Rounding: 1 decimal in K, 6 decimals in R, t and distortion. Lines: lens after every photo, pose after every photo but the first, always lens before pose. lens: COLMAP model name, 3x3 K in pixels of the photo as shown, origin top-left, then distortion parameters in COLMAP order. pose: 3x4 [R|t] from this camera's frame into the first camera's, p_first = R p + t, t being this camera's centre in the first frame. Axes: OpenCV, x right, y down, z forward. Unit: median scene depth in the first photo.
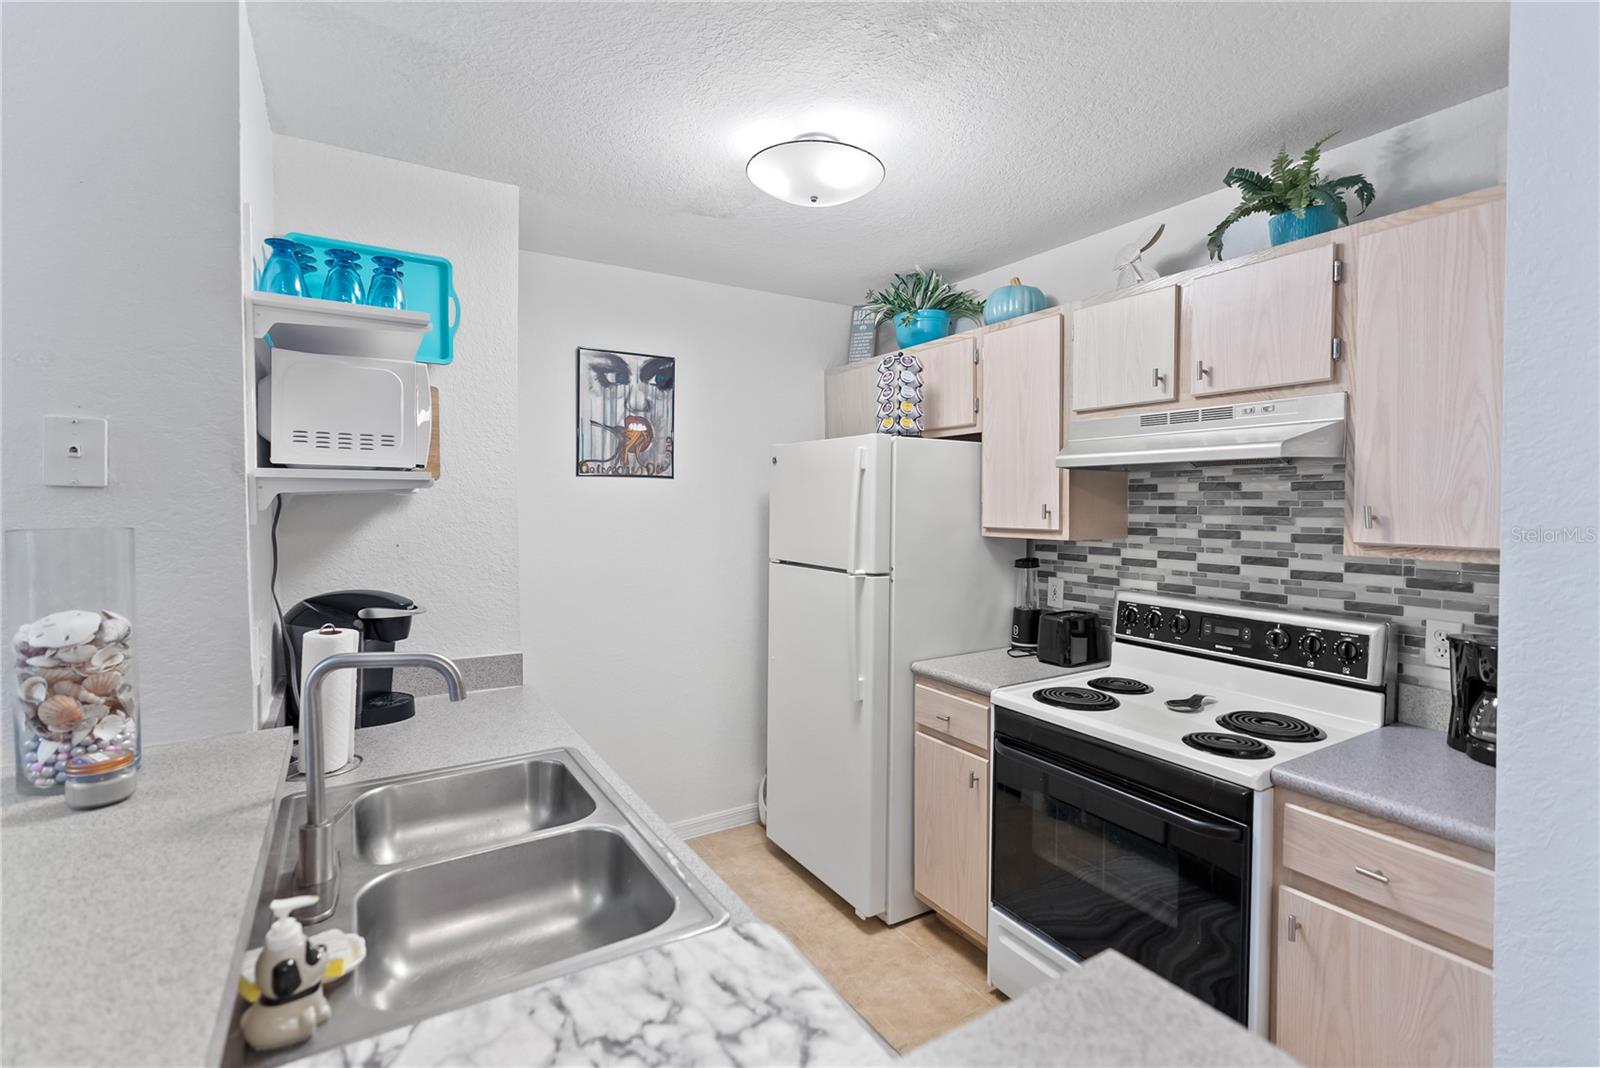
lens RADIAL K [[728.2, 0, 799.4], [0, 728.2, 516.4], [0, 0, 1]] dist [-0.000506, 0.000499]
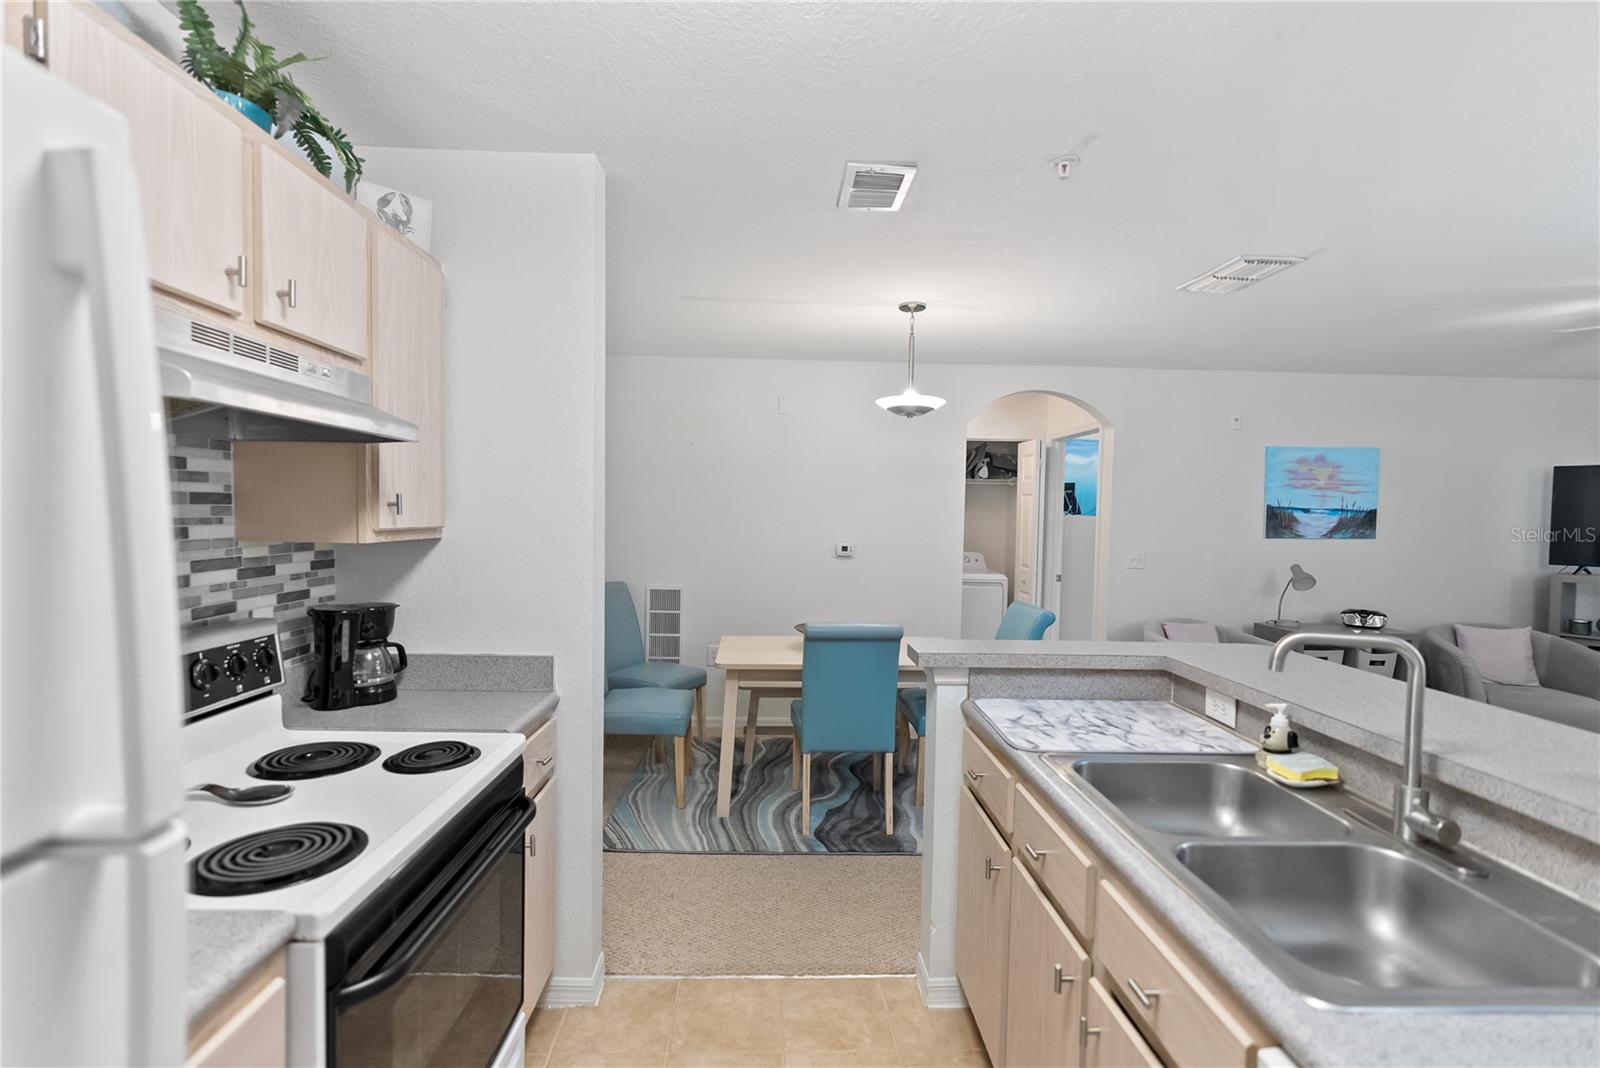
lens RADIAL K [[719.5, 0, 794.3], [0, 719.5, 532.5], [0, 0, 1]] dist [-0.000835, 0.000278]
pose [[-0.868483, -0.032893, 0.494627, -0.168505], [-0.009522, 0.998719, 0.049696, -0.010282], [-0.495628, 0.038450, -0.867683, 1.117529]]
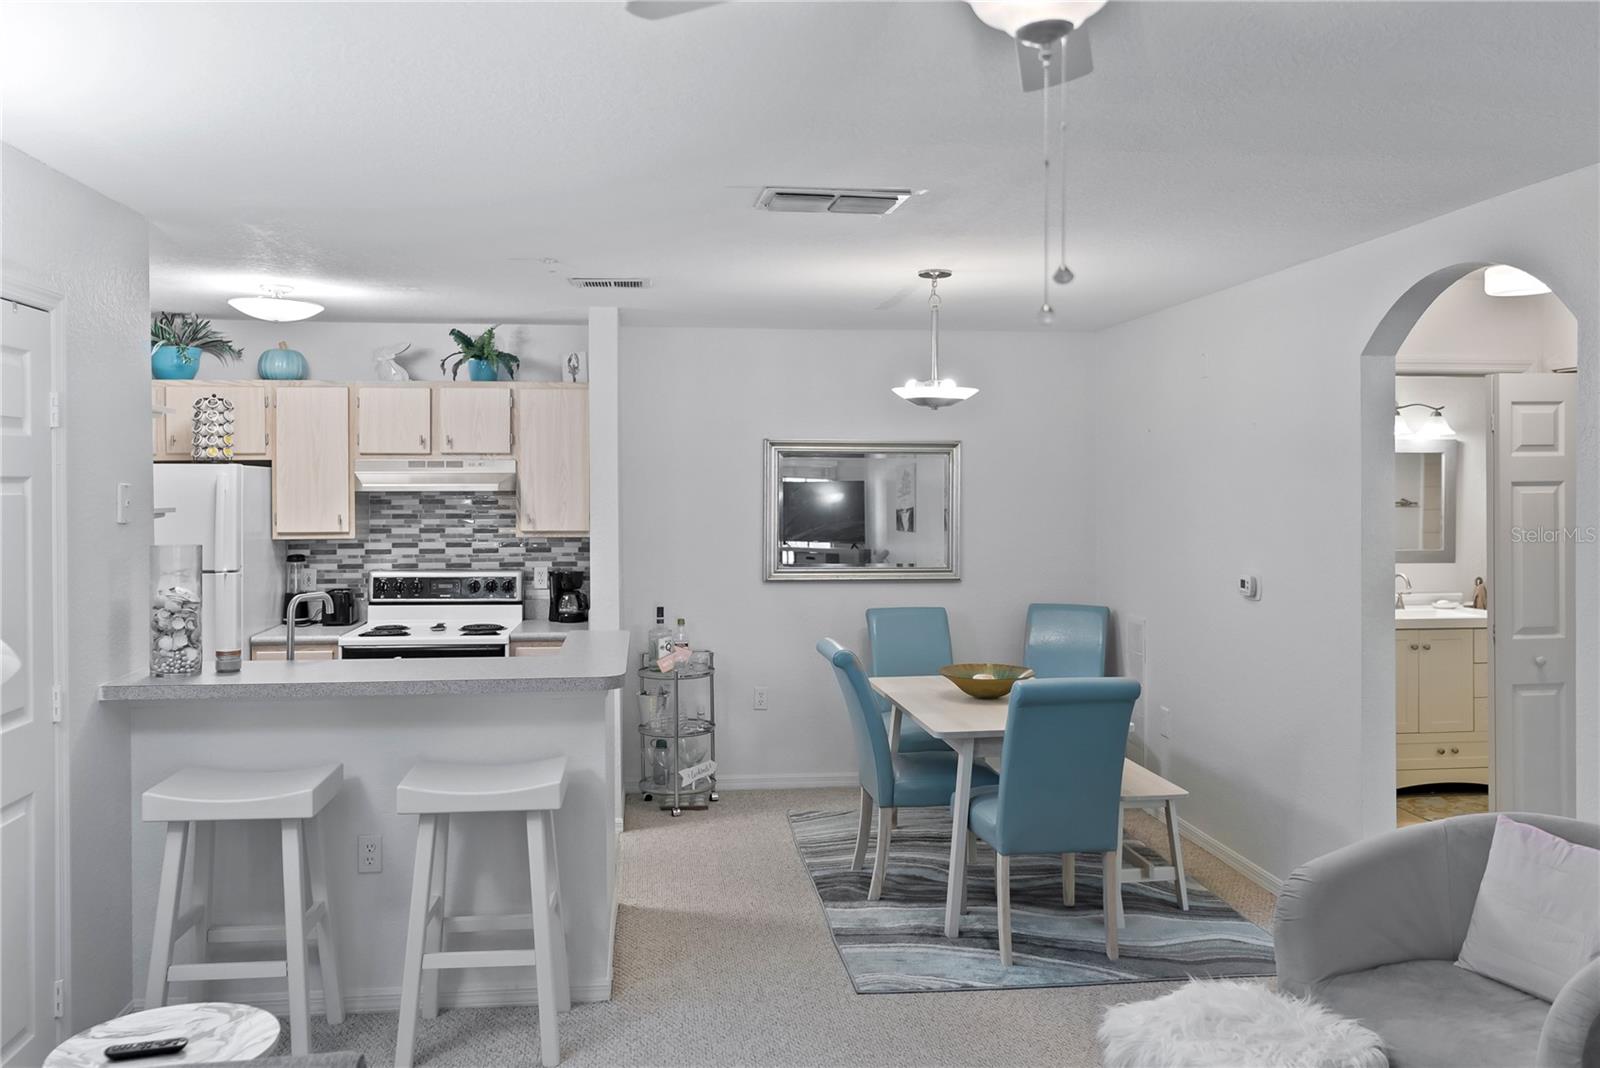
lens RADIAL K [[1268.3, 0, 806.6], [0, 1268.3, 483.5], [0, 0, 1]] dist [0.000392, 0.003238]
pose [[0.416200, -0.001775, 0.909272, -1.606176], [0.021273, 0.999743, -0.007786, -0.039480], [-0.909024, 0.022583, 0.416131, -0.928554]]
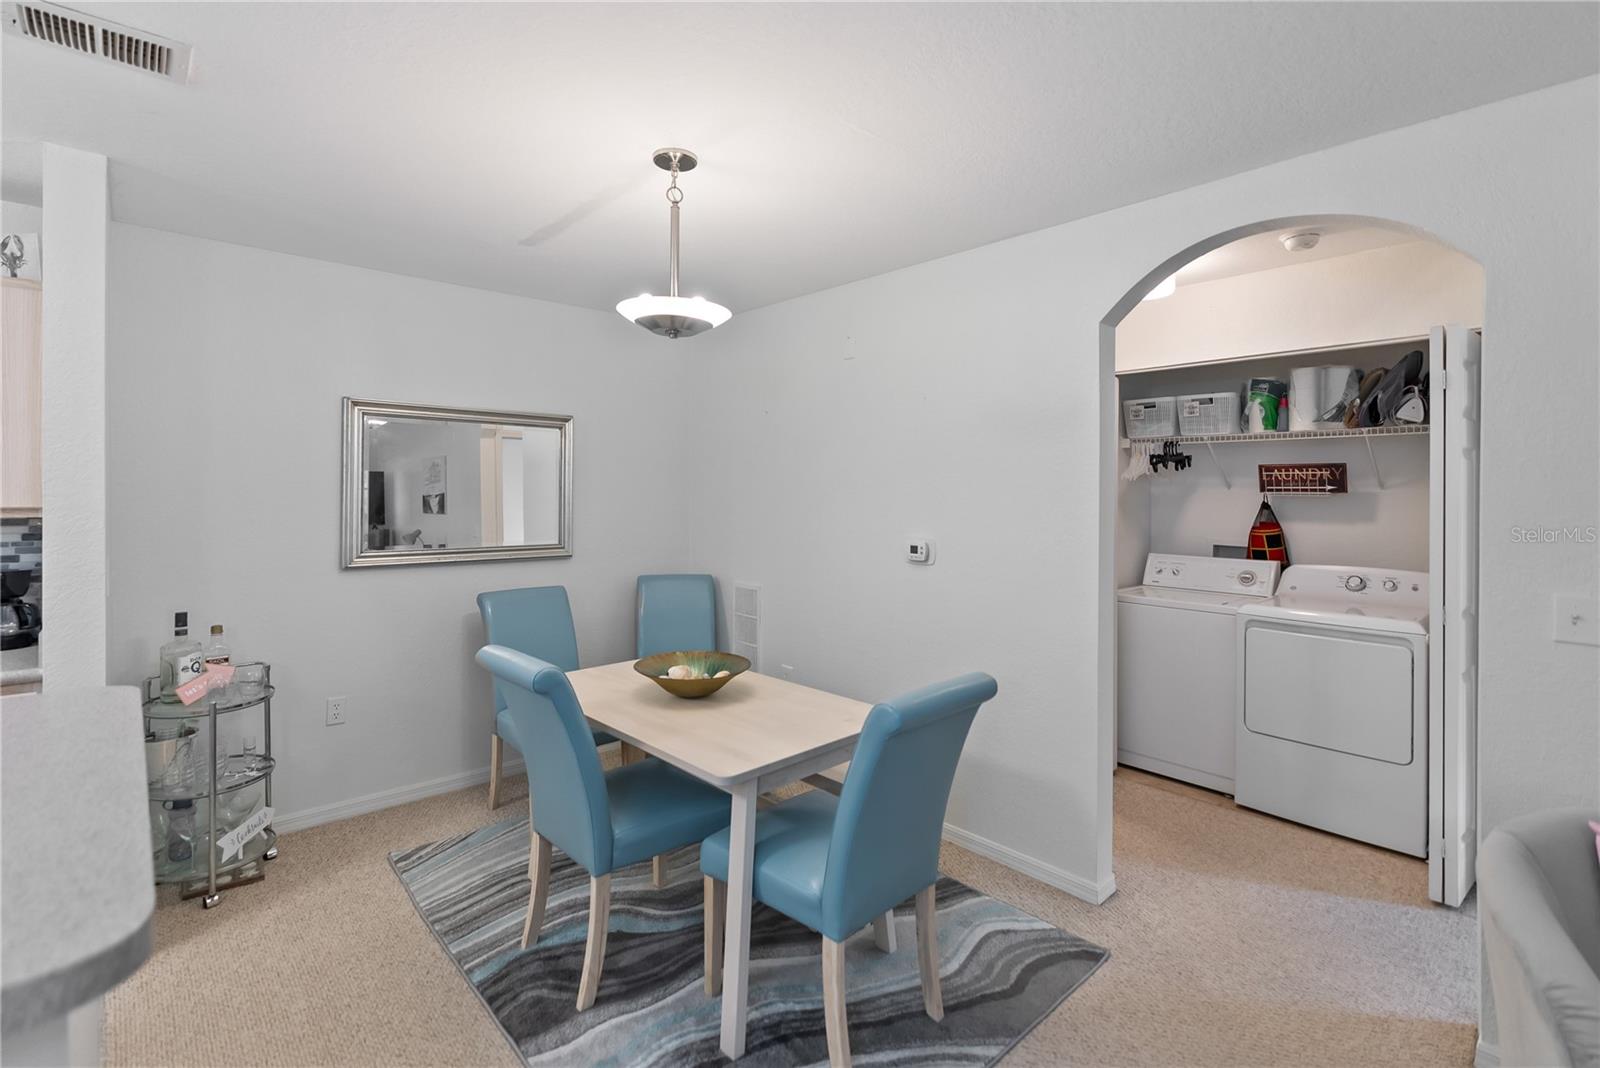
lens RADIAL K [[731.4, 0, 799.8], [0, 731.4, 493.2], [0, 0, 1]] dist [-0.003158, -0.000450]
pose [[-0.189664, -0.005602, 0.981833, -0.560148], [0.014290, 0.999862, 0.008465, 0.015604], [-0.981745, 0.015636, -0.189558, -0.238289]]
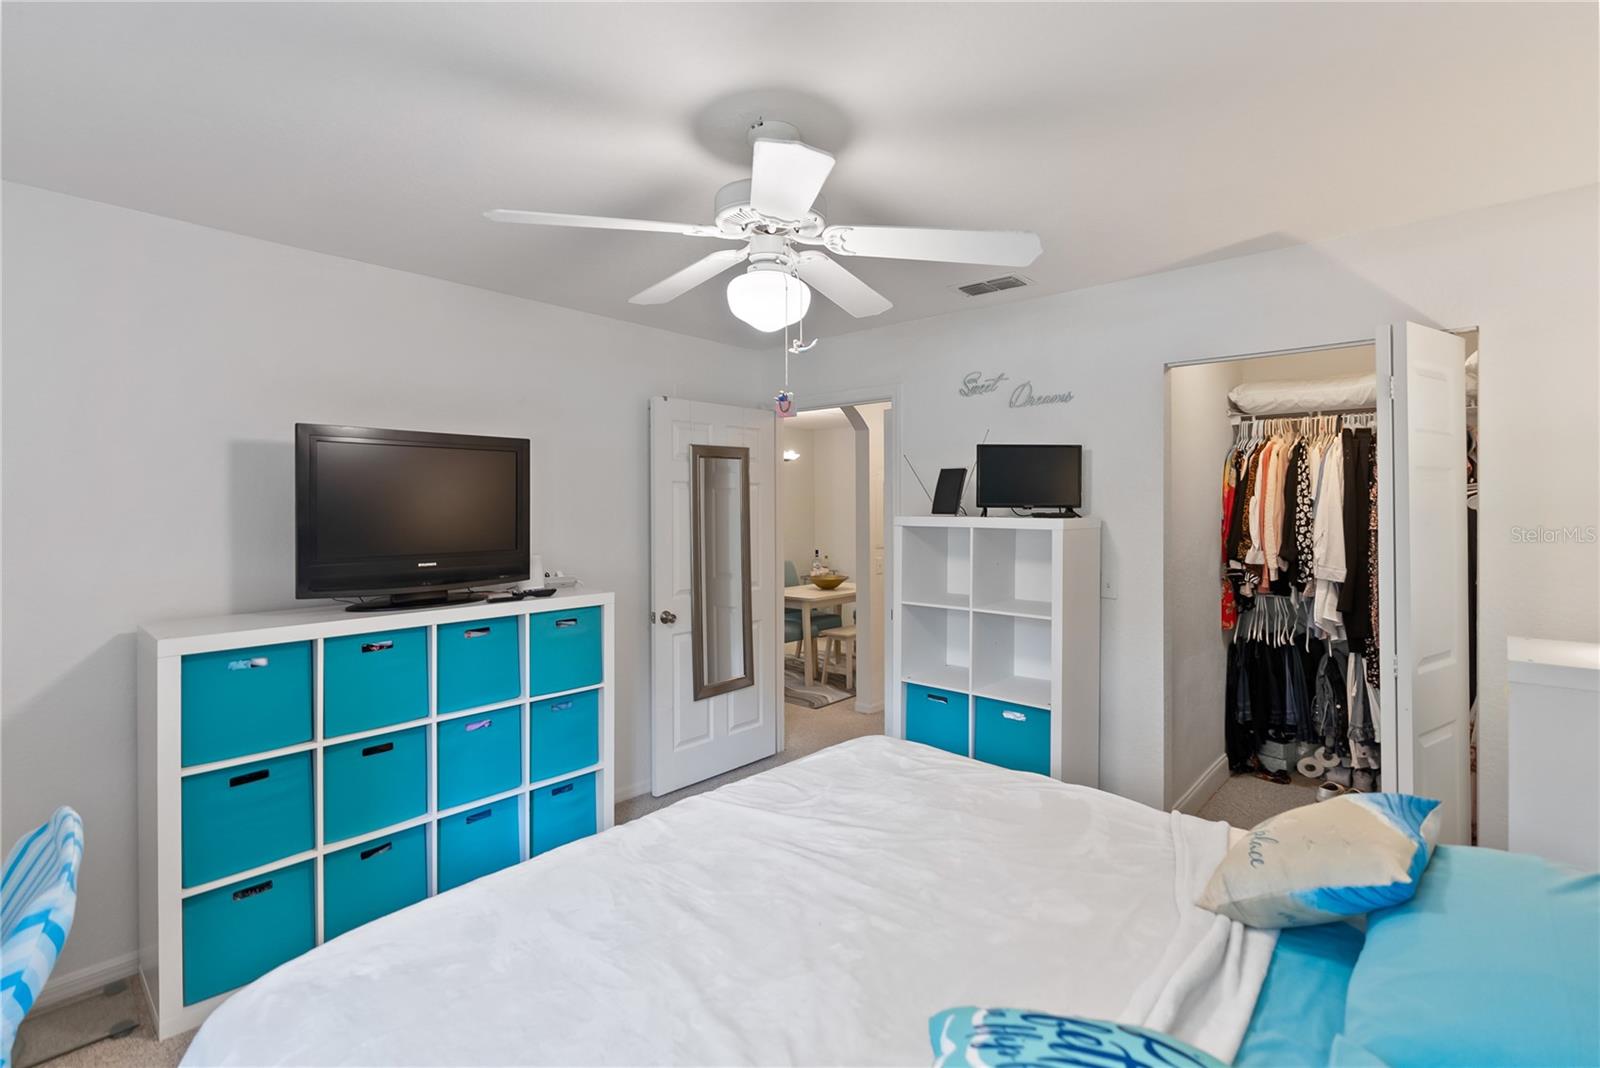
lens RADIAL K [[736.8, 0, 799.9], [0, 736.8, 522.9], [0, 0, 1]] dist [0.000017, 0.000090]
pose [[0.961723, -0.003390, 0.274001, -0.385416], [0.004286, 0.999987, -0.002671, 0.066331], [-0.273988, 0.003743, 0.961726, -3.116860]]
